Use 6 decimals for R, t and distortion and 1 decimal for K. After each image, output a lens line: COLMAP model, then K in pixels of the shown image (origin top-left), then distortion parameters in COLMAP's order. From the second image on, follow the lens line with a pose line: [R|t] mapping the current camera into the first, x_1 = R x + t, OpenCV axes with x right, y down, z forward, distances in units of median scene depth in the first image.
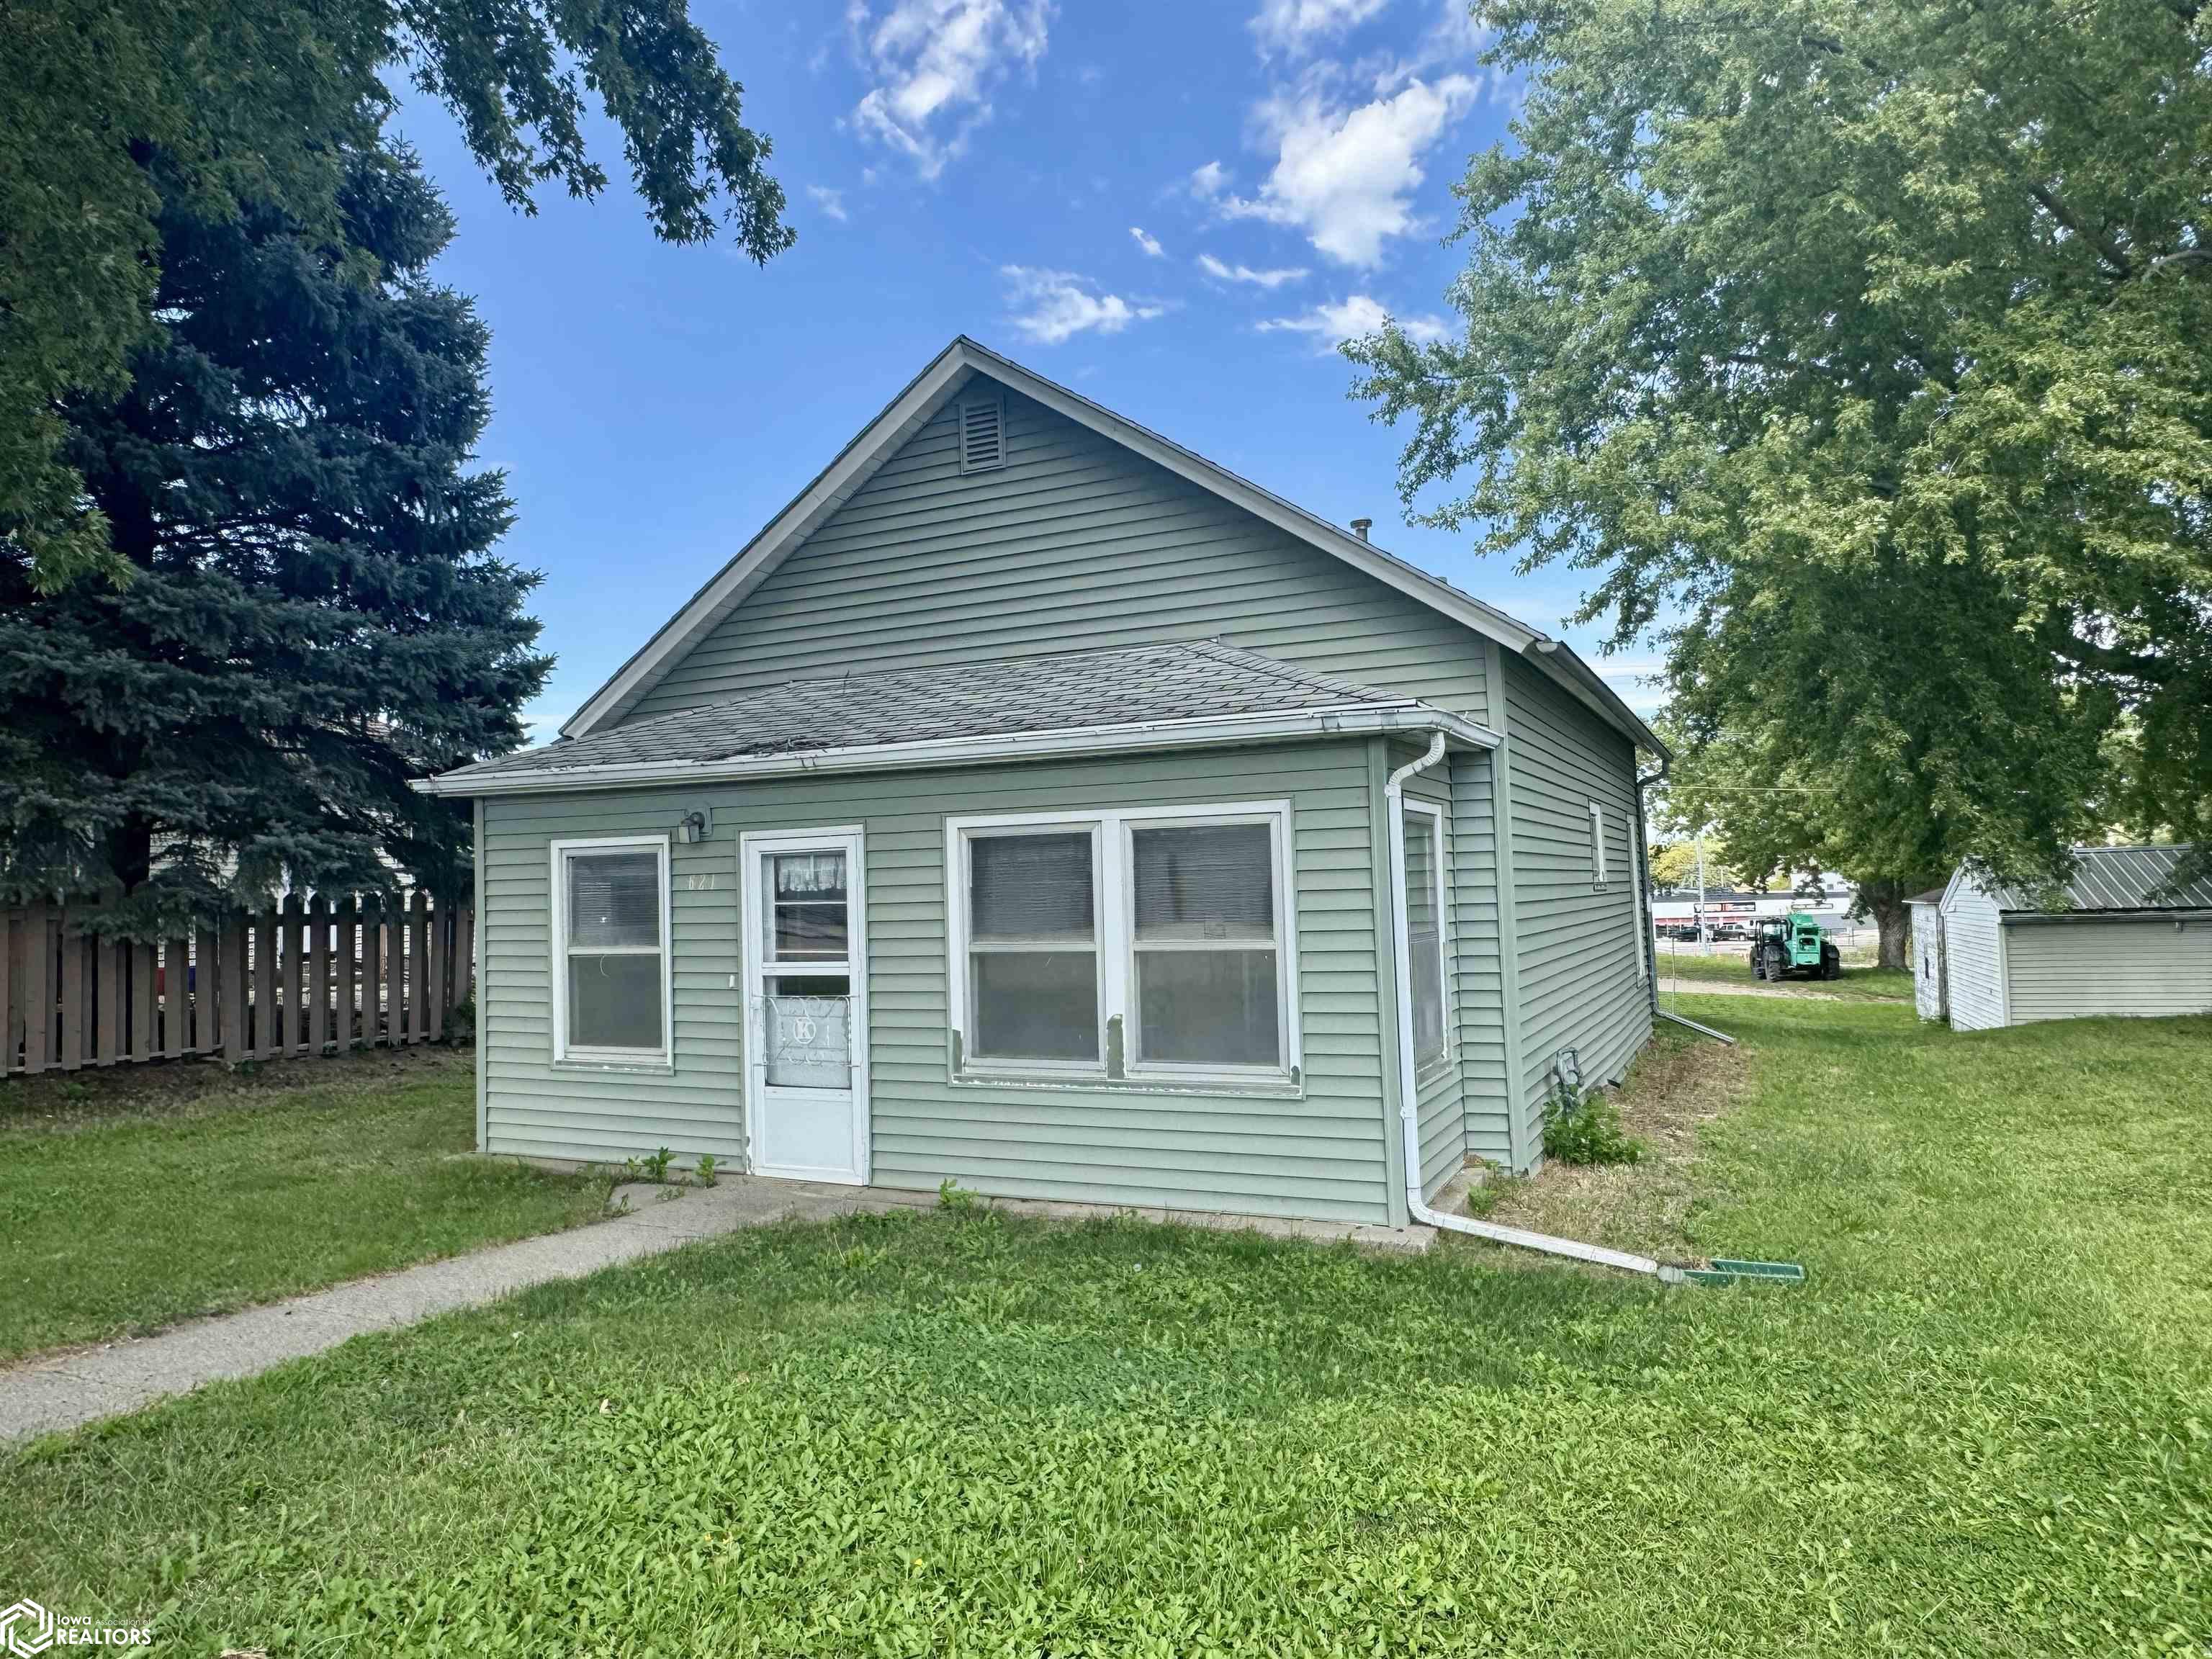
lens RADIAL K [[1415.5, 0, 1106.0], [0, 1415.5, 829.5], [0, 0, 1]] dist [-0.000794, -0.003372]
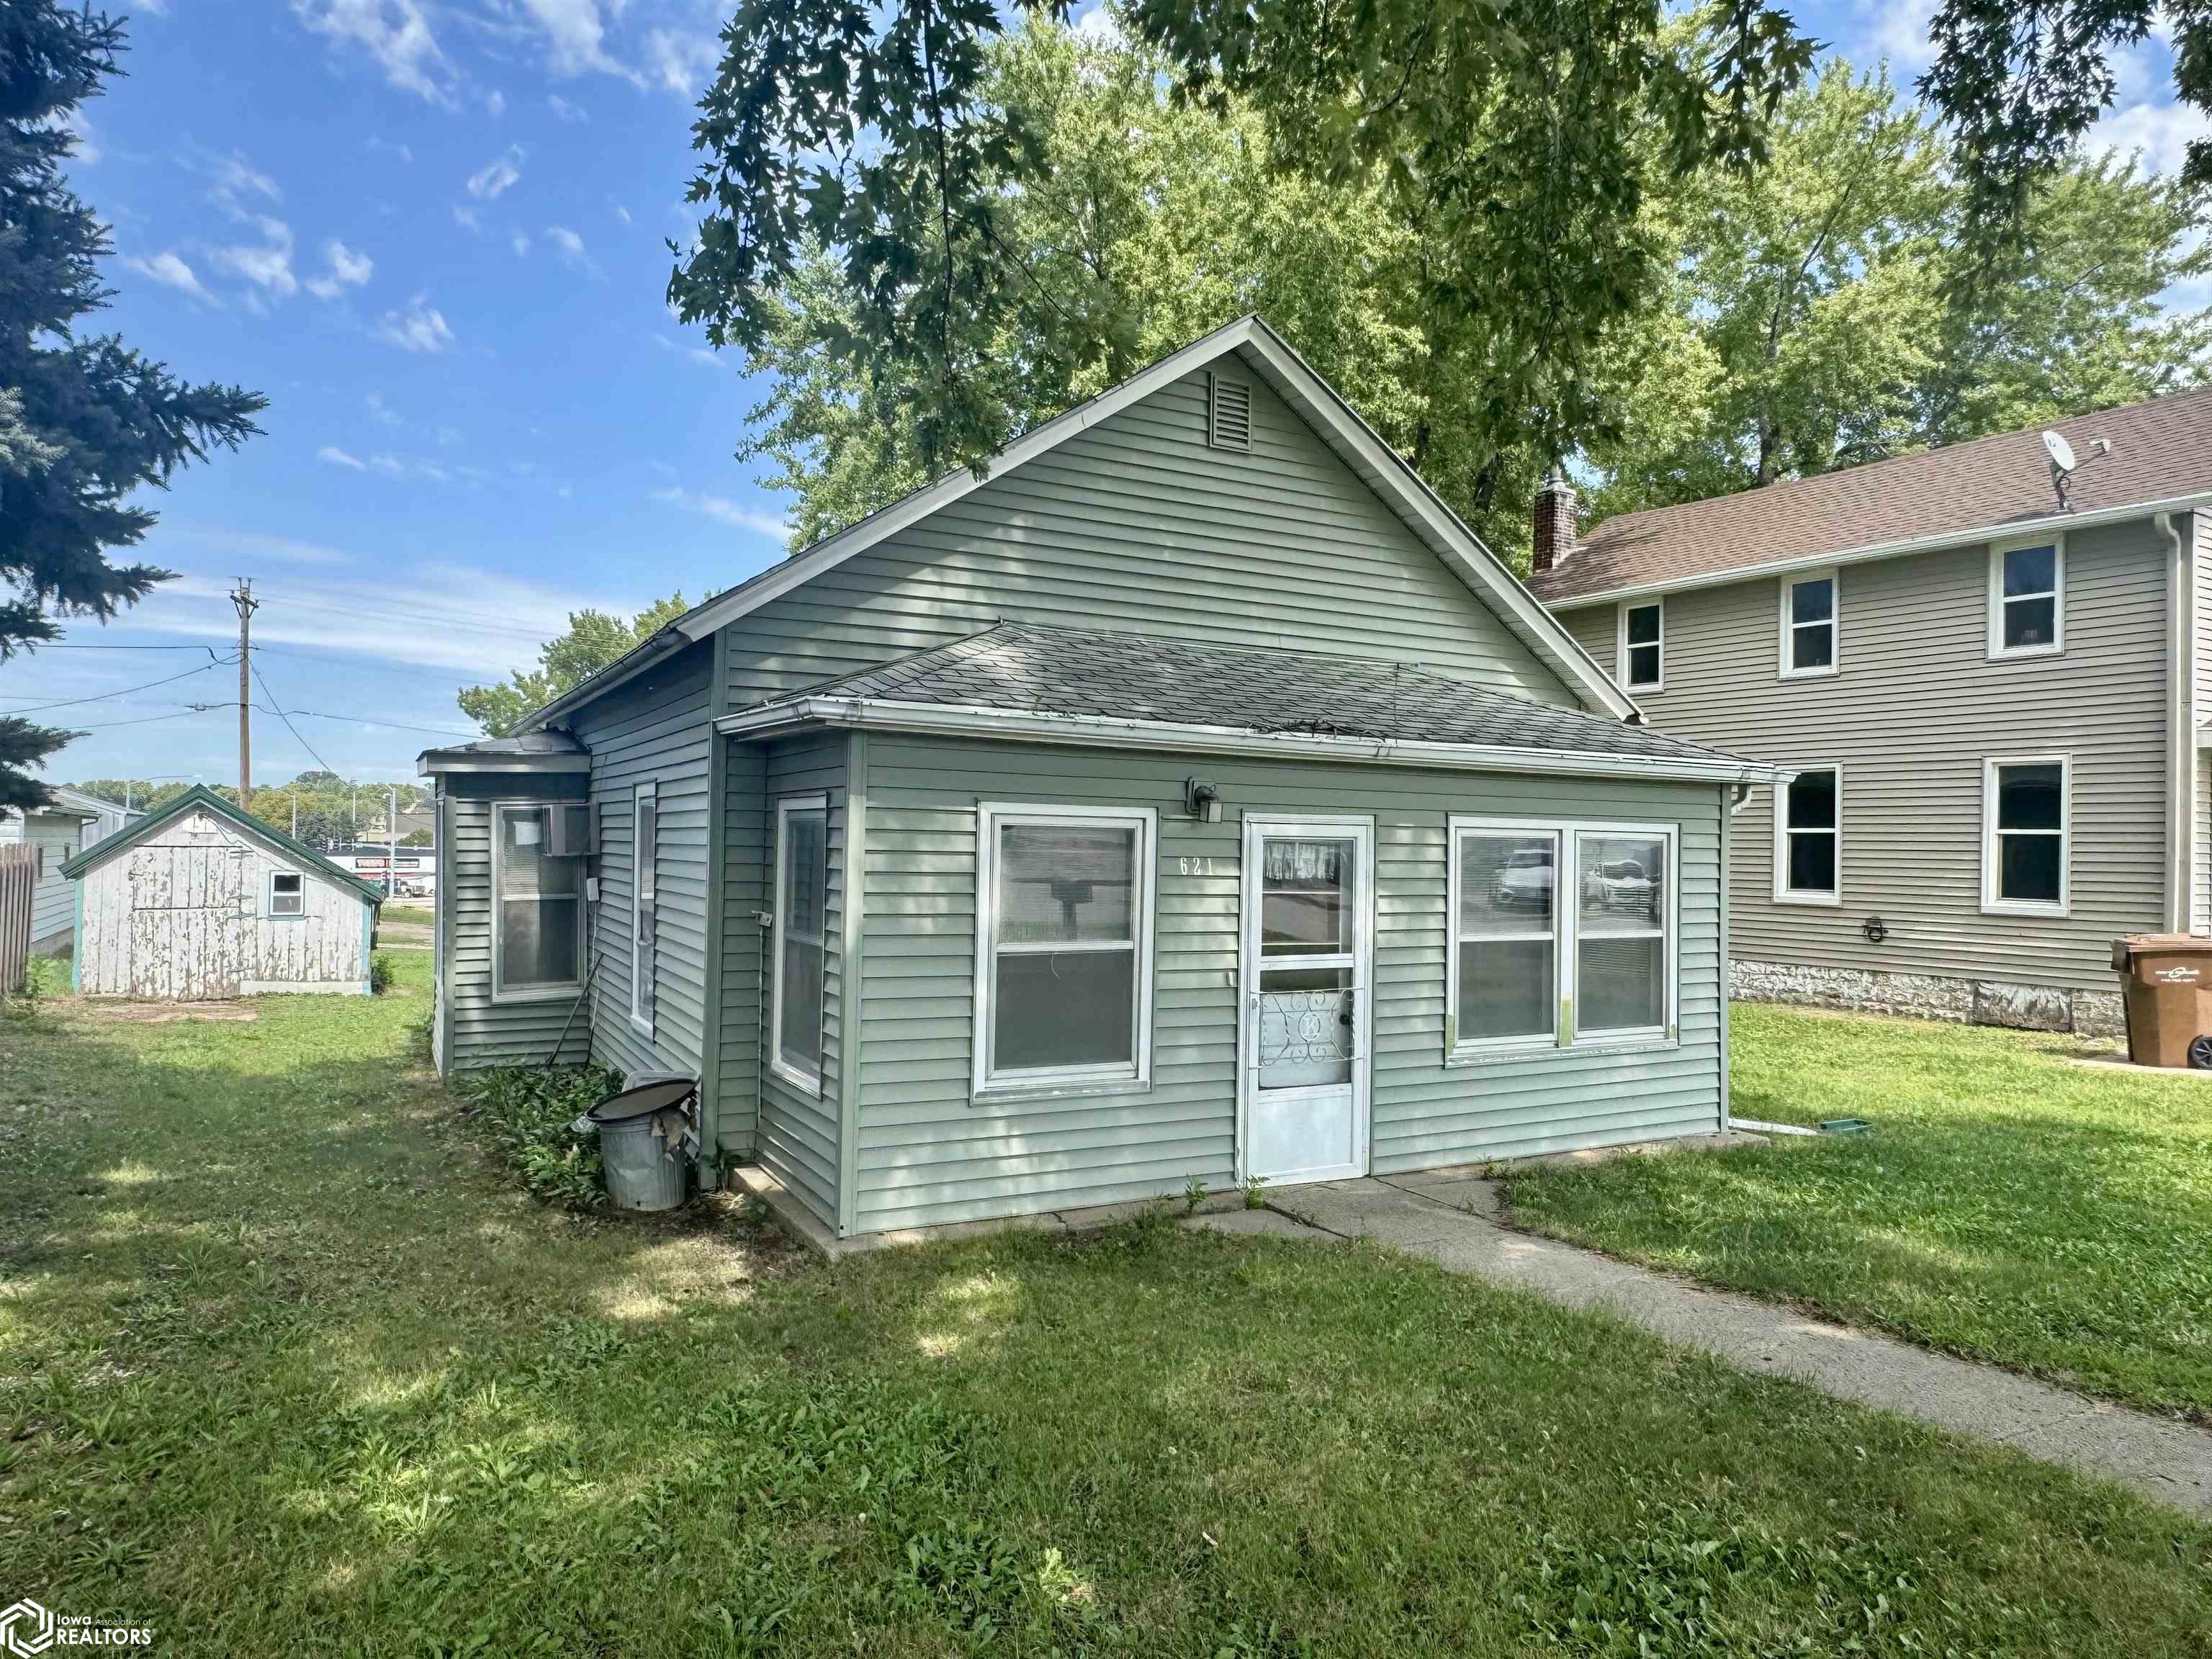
lens RADIAL K [[1415.5, 0, 1106.0], [0, 1415.5, 829.5], [0, 0, 1]] dist [-0.000794, -0.003372]
pose [[0.584260, 0.043340, 0.810408, -1.078890], [-0.072720, 0.997352, -0.000910, 0.020171], [-0.808302, -0.058401, 0.585865, 0.563231]]
